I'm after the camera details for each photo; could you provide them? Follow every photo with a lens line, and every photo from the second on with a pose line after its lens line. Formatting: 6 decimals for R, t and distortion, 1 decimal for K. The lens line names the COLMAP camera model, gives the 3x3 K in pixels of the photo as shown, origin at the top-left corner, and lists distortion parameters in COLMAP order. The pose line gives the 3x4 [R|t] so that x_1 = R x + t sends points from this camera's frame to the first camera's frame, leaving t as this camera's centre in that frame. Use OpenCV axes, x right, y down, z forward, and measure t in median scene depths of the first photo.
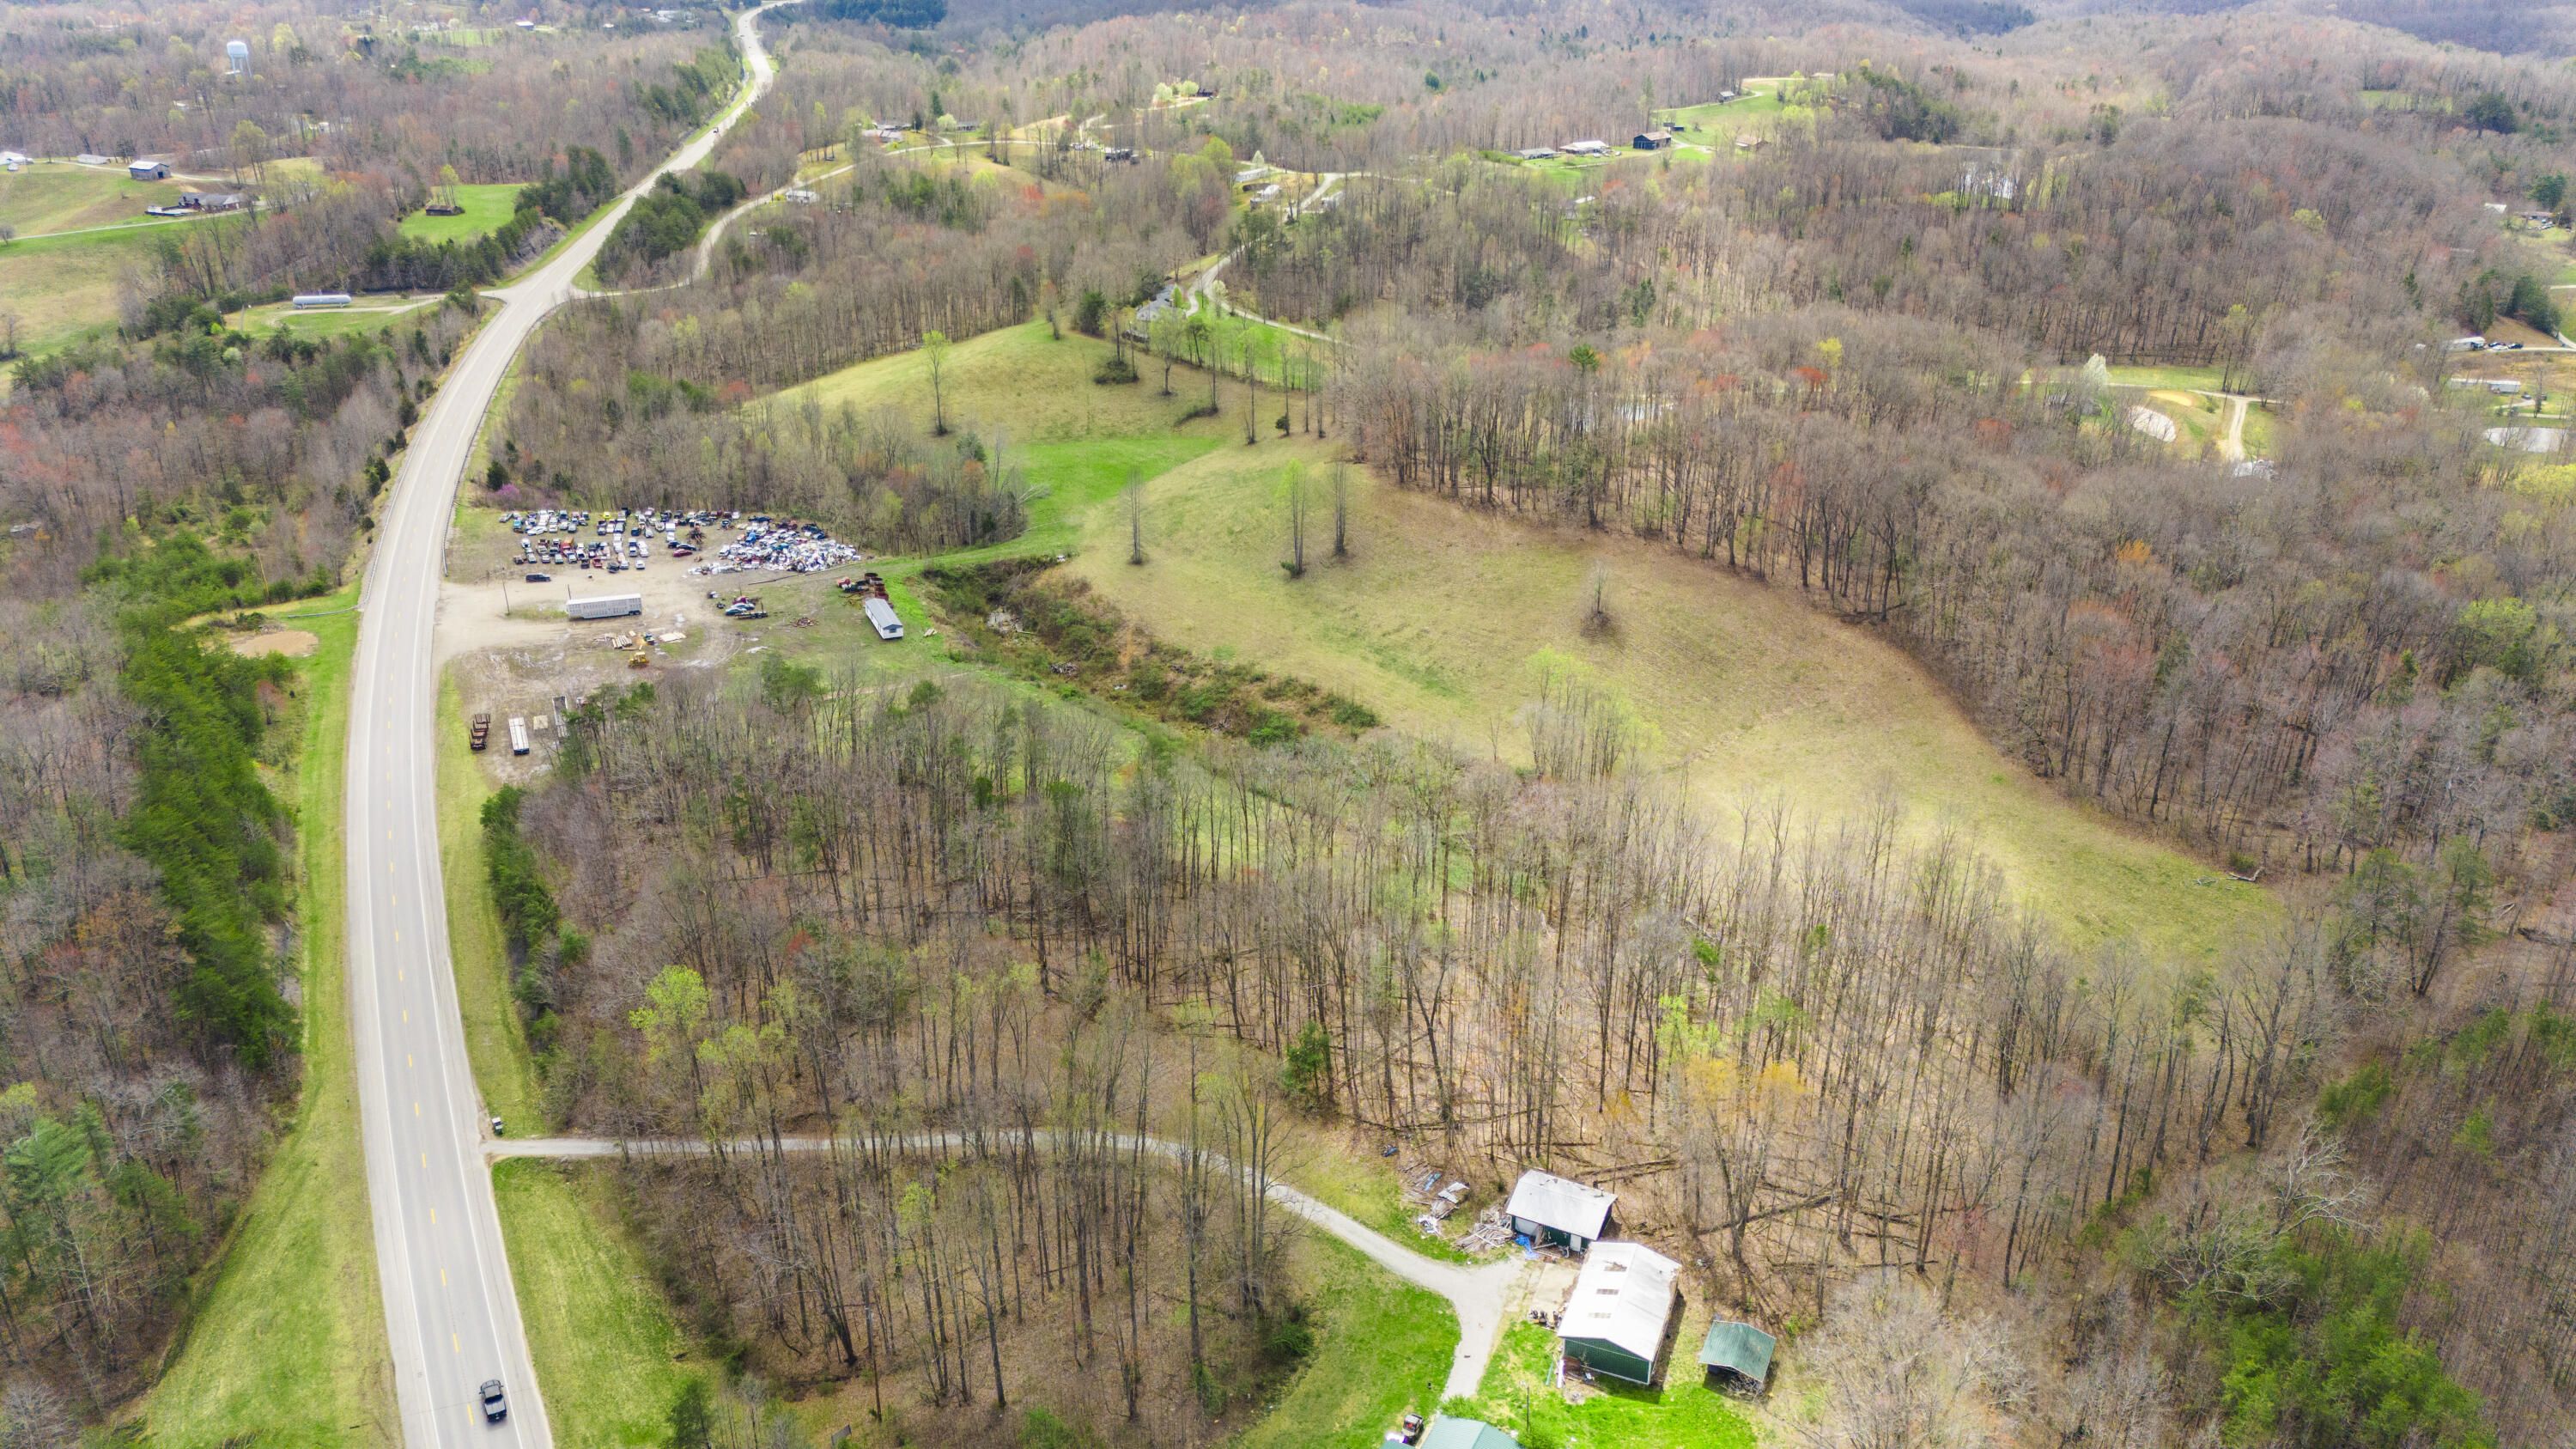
lens RADIAL K [[1914.5, 0, 1295.6], [0, 1914.5, 726.4], [0, 0, 1]] dist [0.044338, -0.042366]
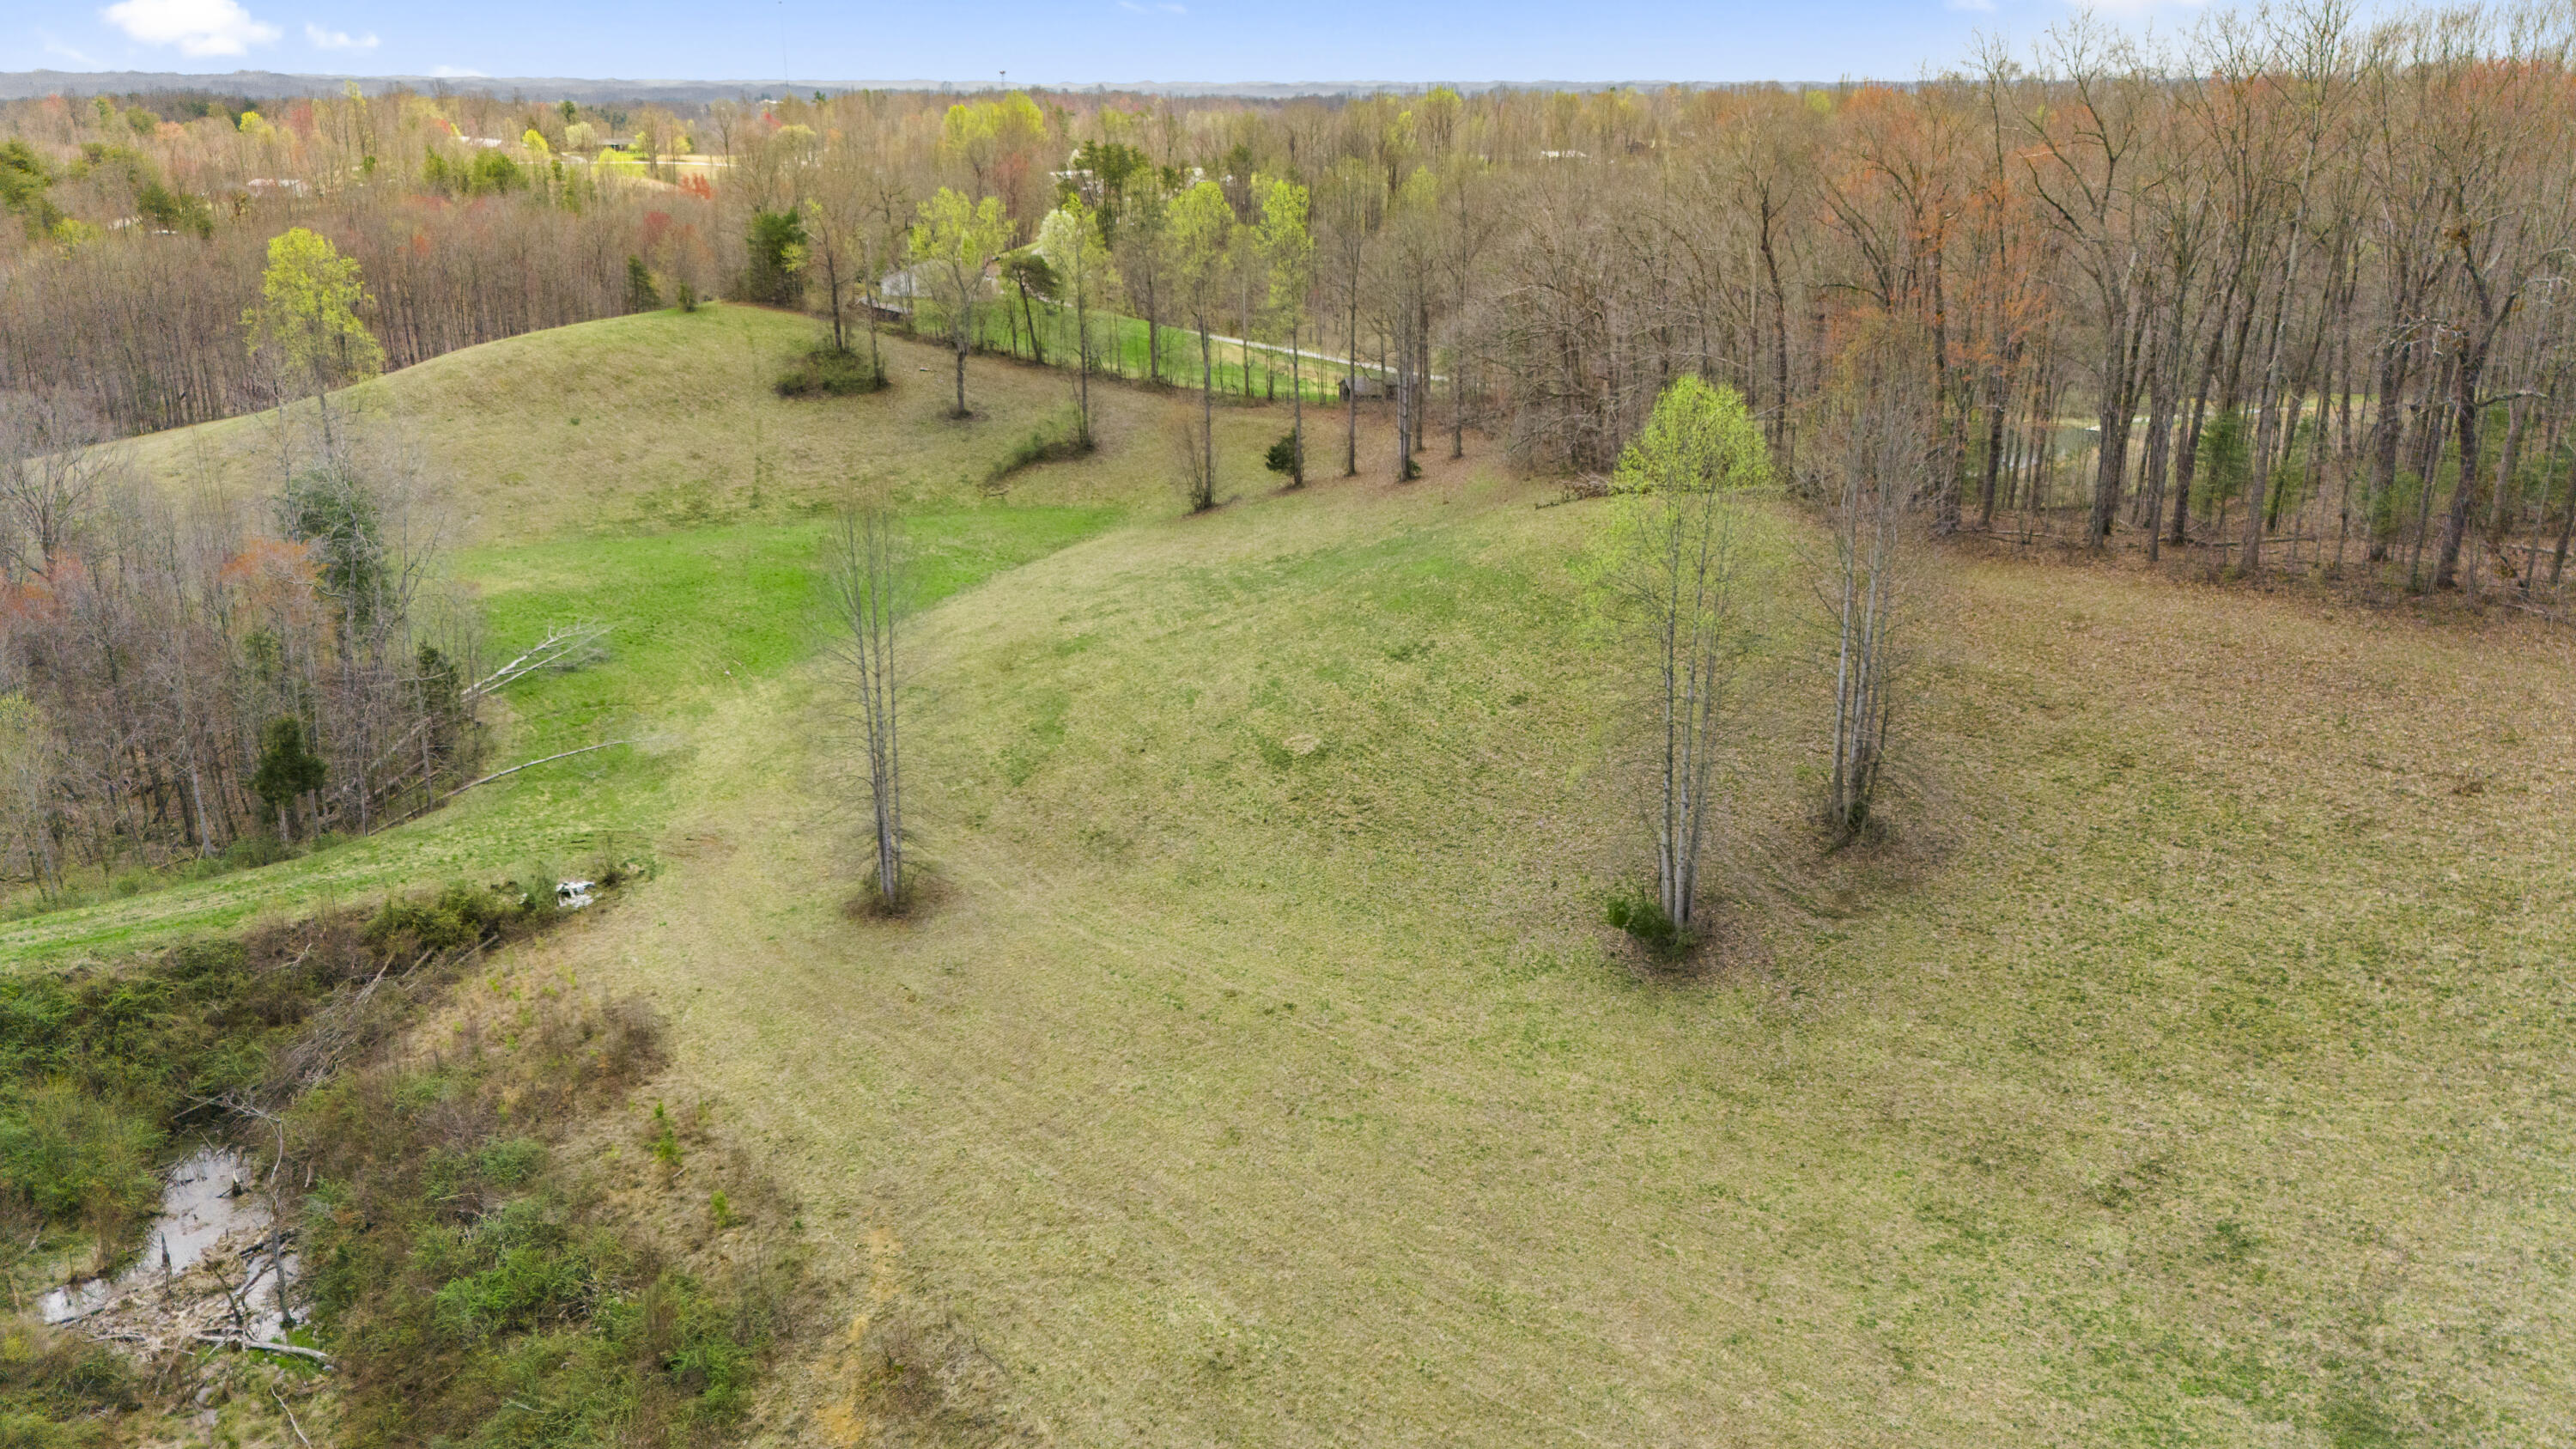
lens RADIAL K [[1914.5, 0, 1288.6], [0, 1914.5, 704.7], [0, 0, 1]] dist [0.044338, -0.042366]
pose [[0.992551, -0.040530, 0.114892, -0.050733], [0.053624, 0.992115, -0.113279, -0.067965], [-0.109395, 0.118596, 0.986898, 0.639048]]
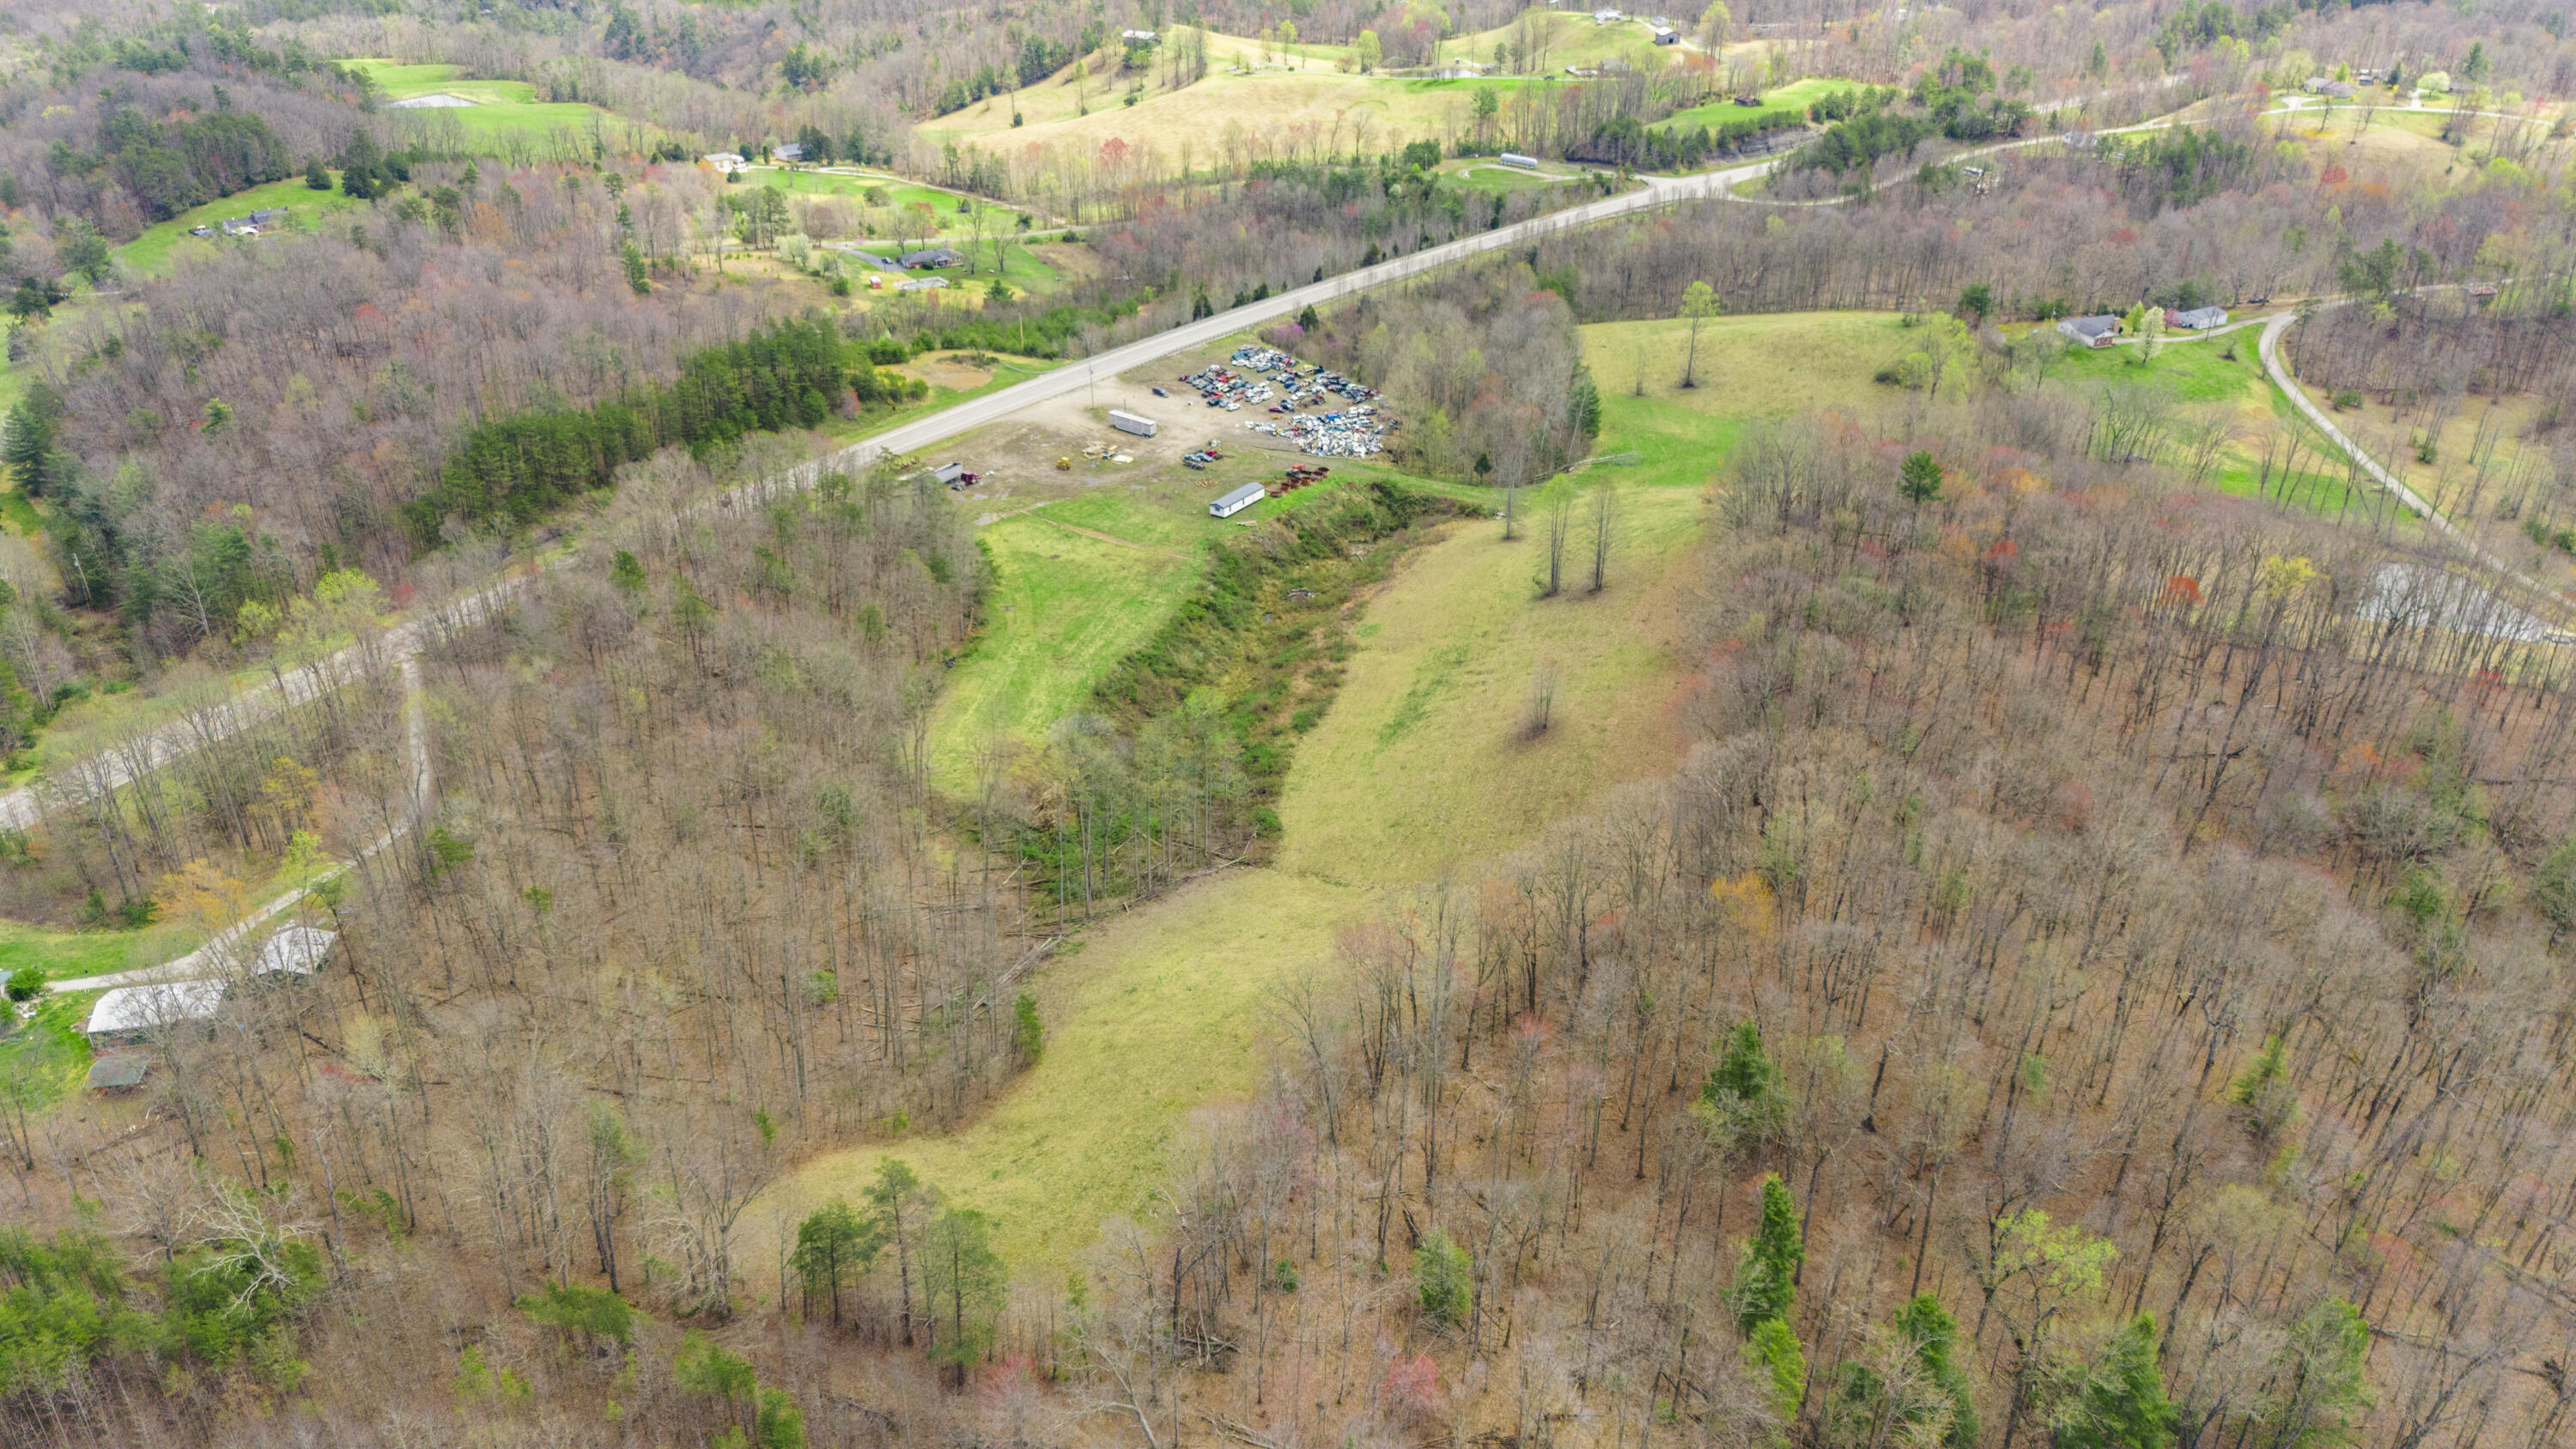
lens RADIAL K [[1914.5, 0, 1264.6], [0, 1914.5, 737.9], [0, 0, 1]] dist [0.044338, -0.042366]
pose [[0.520529, 0.390711, -0.759207, 0.525014], [-0.343050, 0.909940, 0.233080, -0.148627], [0.781899, 0.139120, 0.607683, 0.276709]]
